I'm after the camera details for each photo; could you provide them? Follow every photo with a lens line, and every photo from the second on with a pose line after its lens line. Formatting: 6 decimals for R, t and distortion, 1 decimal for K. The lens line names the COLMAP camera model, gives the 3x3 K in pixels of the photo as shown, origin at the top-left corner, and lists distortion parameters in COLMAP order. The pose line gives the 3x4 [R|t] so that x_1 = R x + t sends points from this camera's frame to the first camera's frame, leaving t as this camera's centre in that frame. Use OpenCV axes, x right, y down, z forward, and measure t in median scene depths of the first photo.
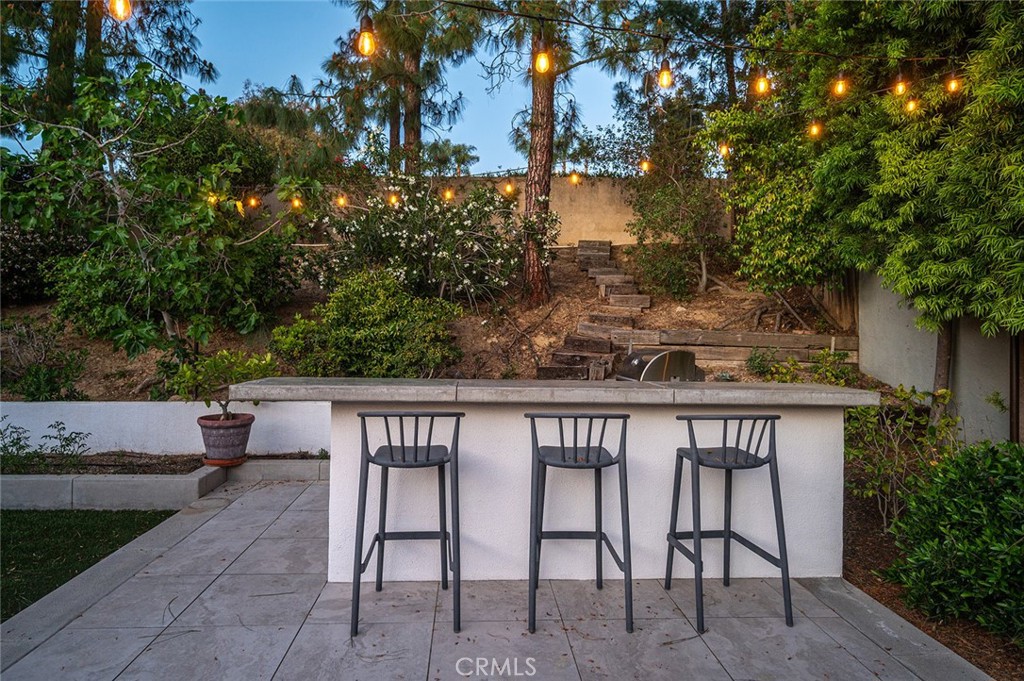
lens RADIAL K [[619.9, 0, 513.4], [0, 619.9, 335.7], [0, 0, 1]] dist [-0.003082, -0.001686]
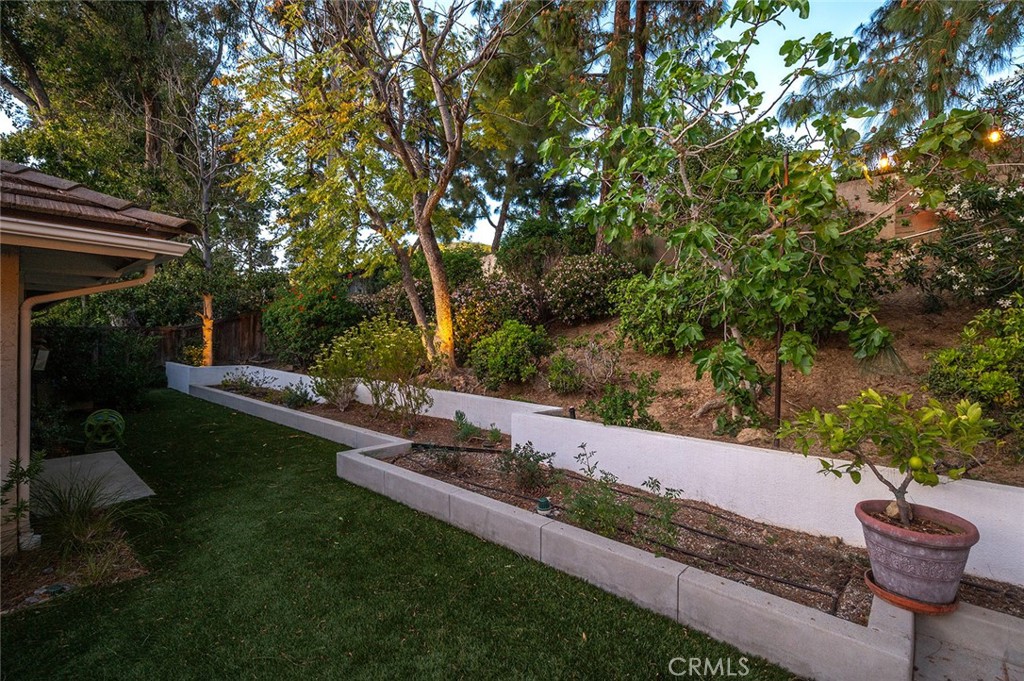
lens RADIAL K [[466.6, 0, 513.5], [0, 466.6, 338.8], [0, 0, 1]] dist [-0.000880, -0.000159]
pose [[0.691003, -0.000760, -0.722852, -0.318239], [-0.003668, 0.999983, -0.004558, -0.020846], [0.722843, 0.005801, 0.690988, 0.347493]]
